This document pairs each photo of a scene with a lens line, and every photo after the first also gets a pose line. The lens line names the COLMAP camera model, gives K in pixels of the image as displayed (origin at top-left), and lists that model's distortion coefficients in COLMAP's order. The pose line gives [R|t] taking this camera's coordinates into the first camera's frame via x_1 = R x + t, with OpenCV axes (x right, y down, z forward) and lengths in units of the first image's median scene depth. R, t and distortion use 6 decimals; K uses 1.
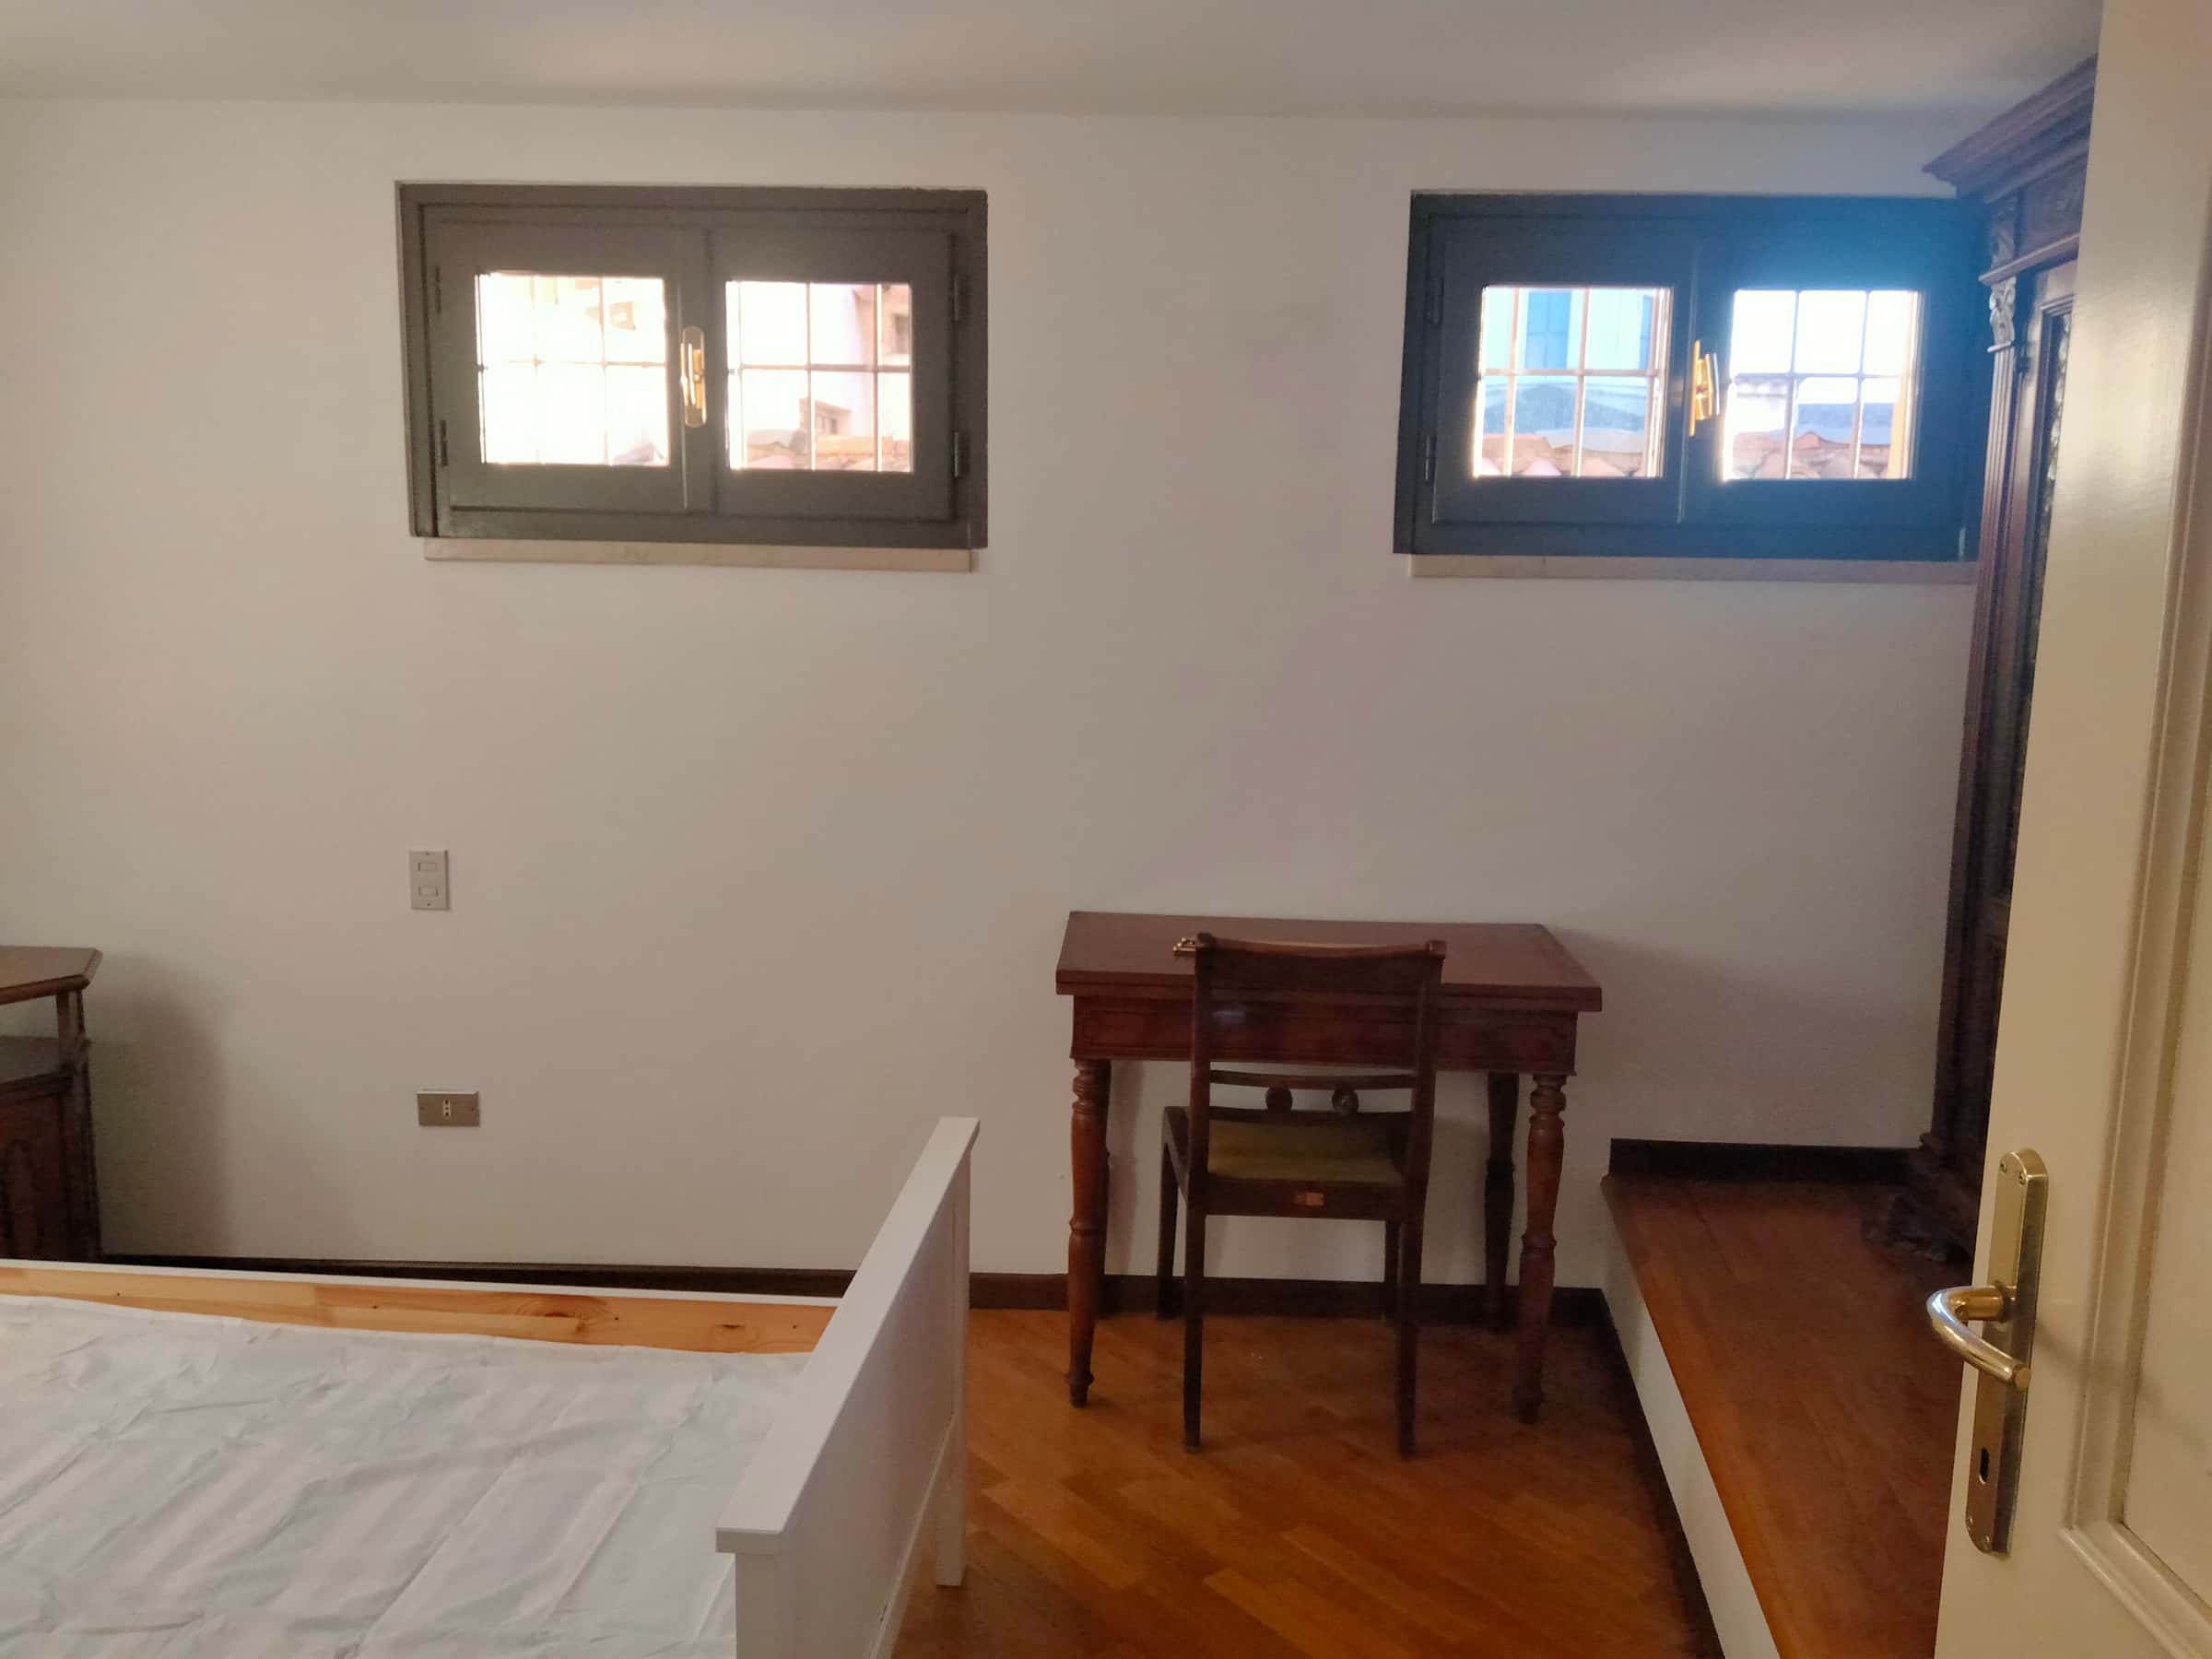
lens RADIAL K [[1651.9, 0, 1098.4], [0, 1651.9, 817.0], [0, 0, 1]] dist [0.098714, -0.141938]
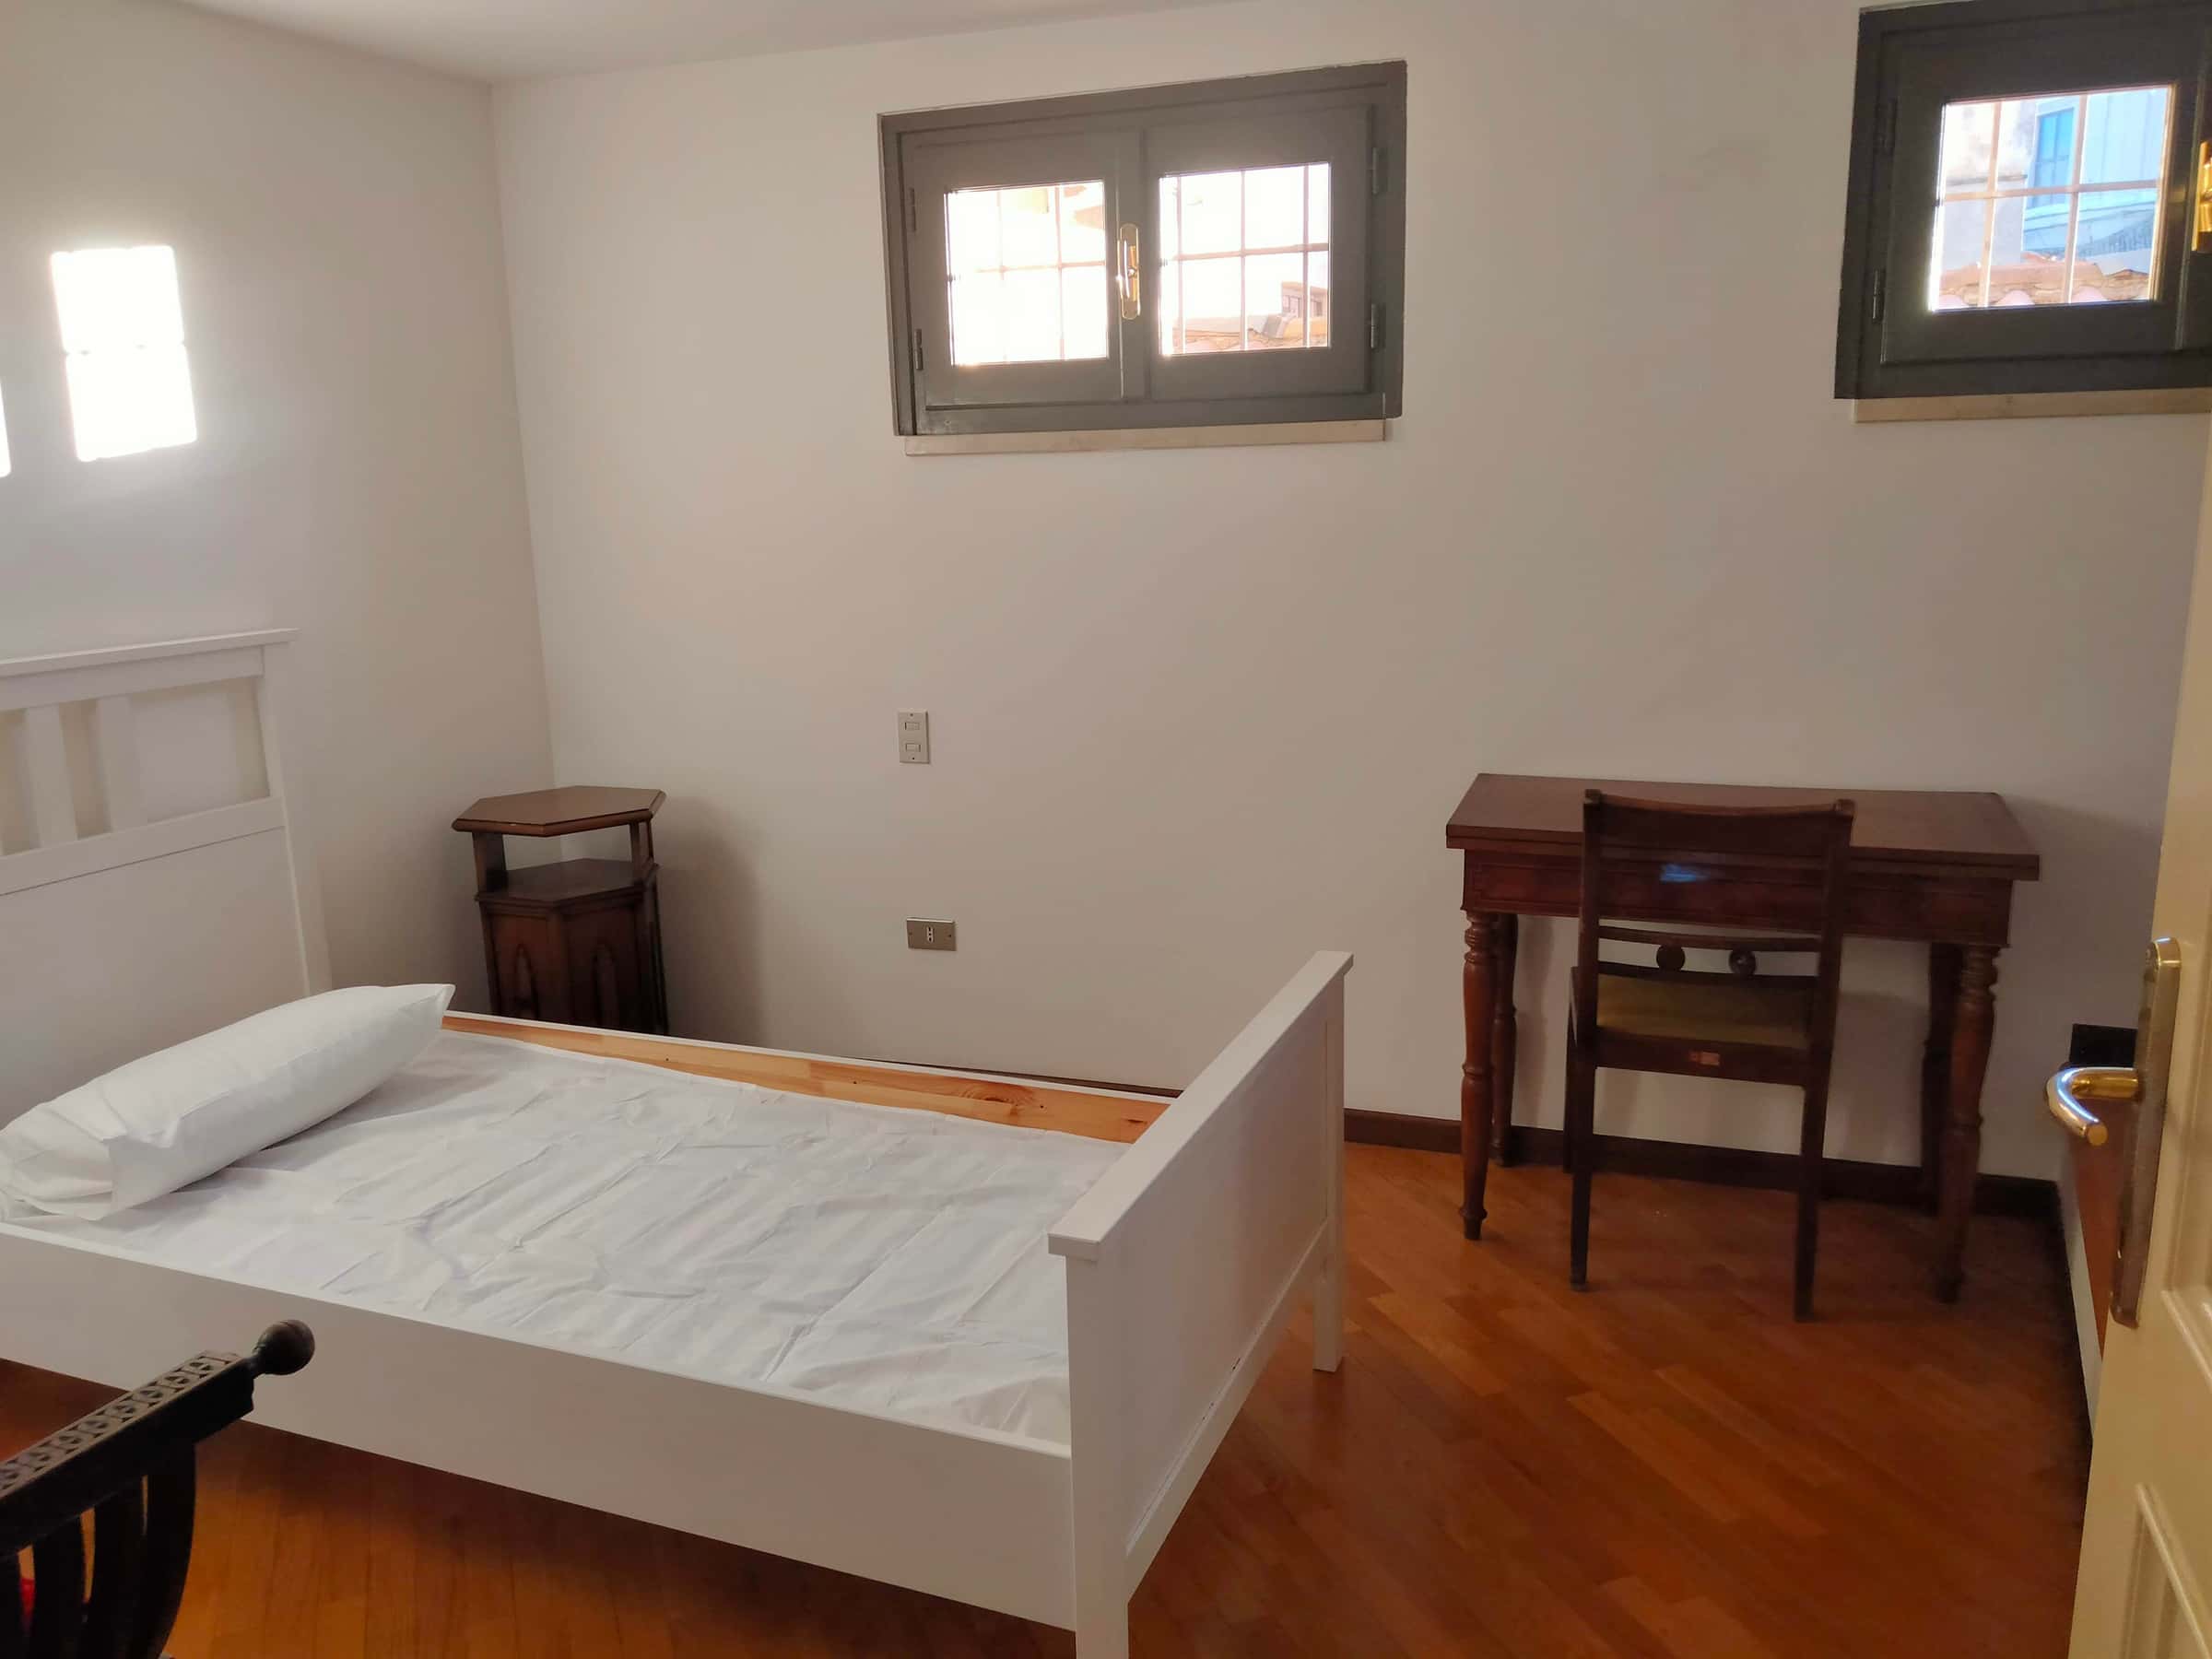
lens RADIAL K [[1651.9, 0, 1098.4], [0, 1651.9, 817.0], [0, 0, 1]] dist [0.098714, -0.141938]
pose [[0.952227, 0.022376, -0.304571, 0.079197], [-0.002447, 0.997839, 0.065661, 0.018774], [0.305382, -0.061779, 0.950224, -0.056979]]
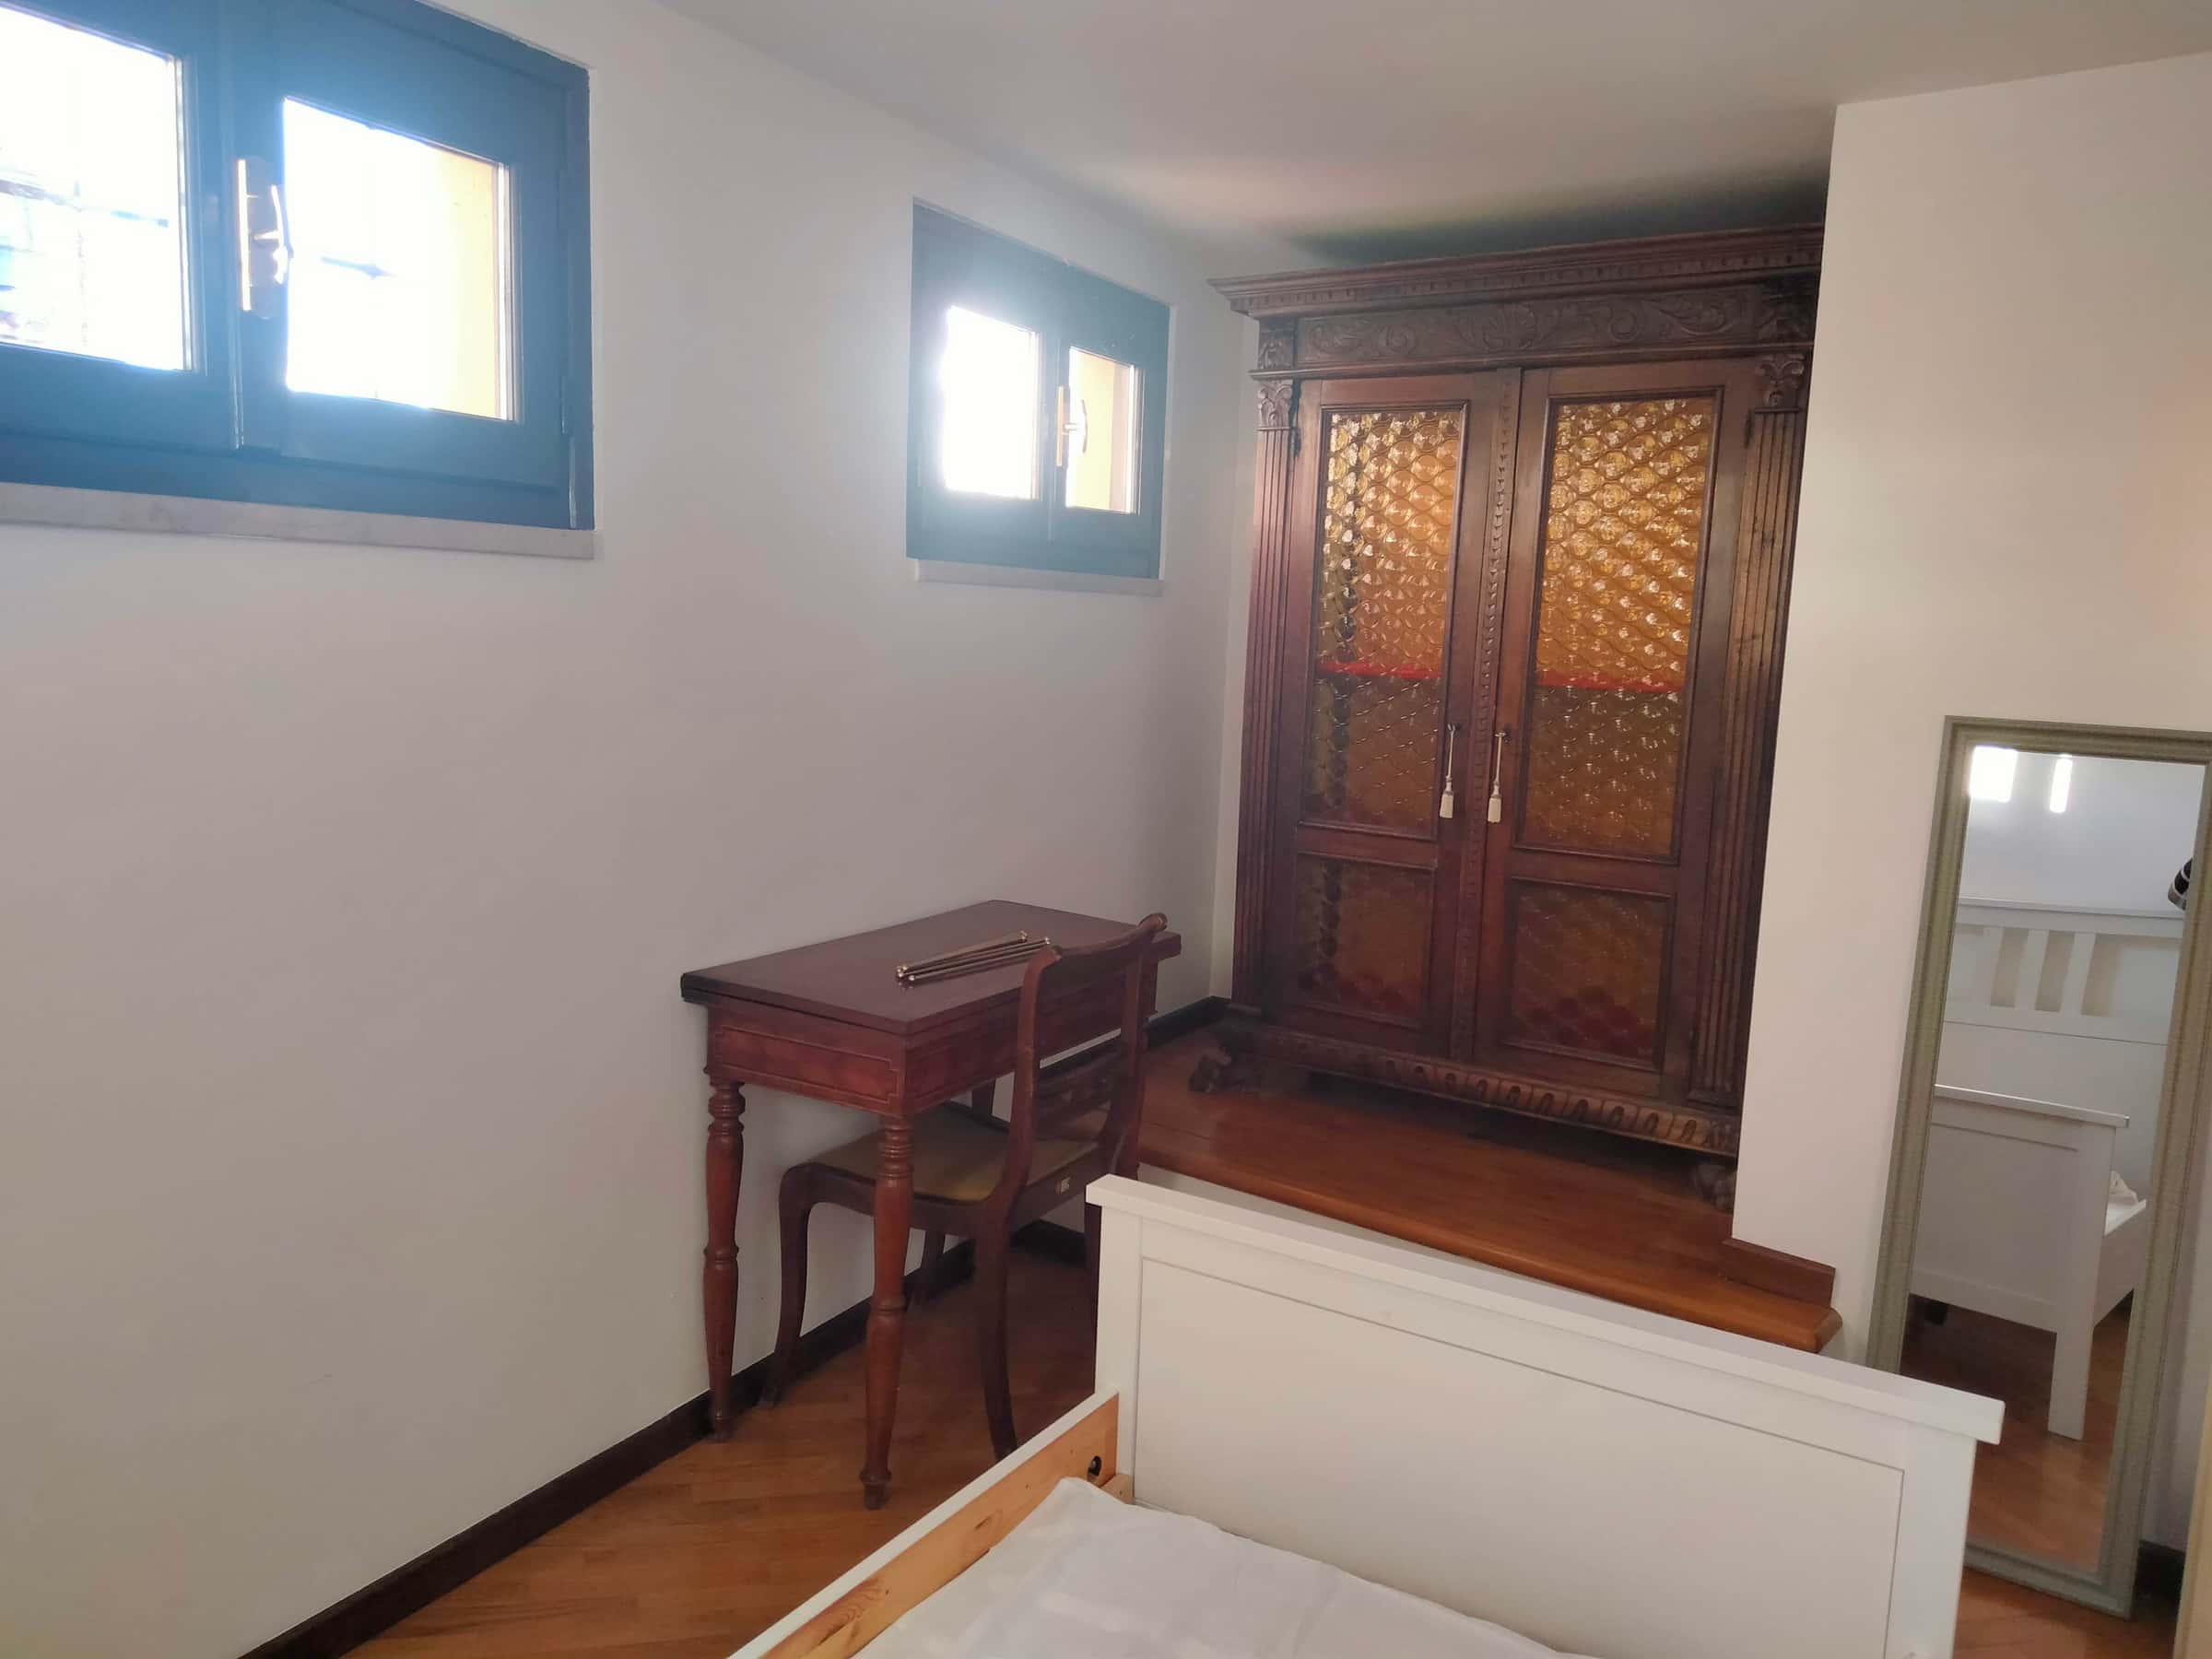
lens RADIAL K [[1651.9, 0, 1098.4], [0, 1651.9, 817.0], [0, 0, 1]] dist [0.098714, -0.141938]
pose [[0.464881, -0.107332, 0.878843, -0.712267], [0.069285, 0.993991, 0.084745, -0.084010], [-0.882658, 0.021494, 0.469524, 0.454559]]
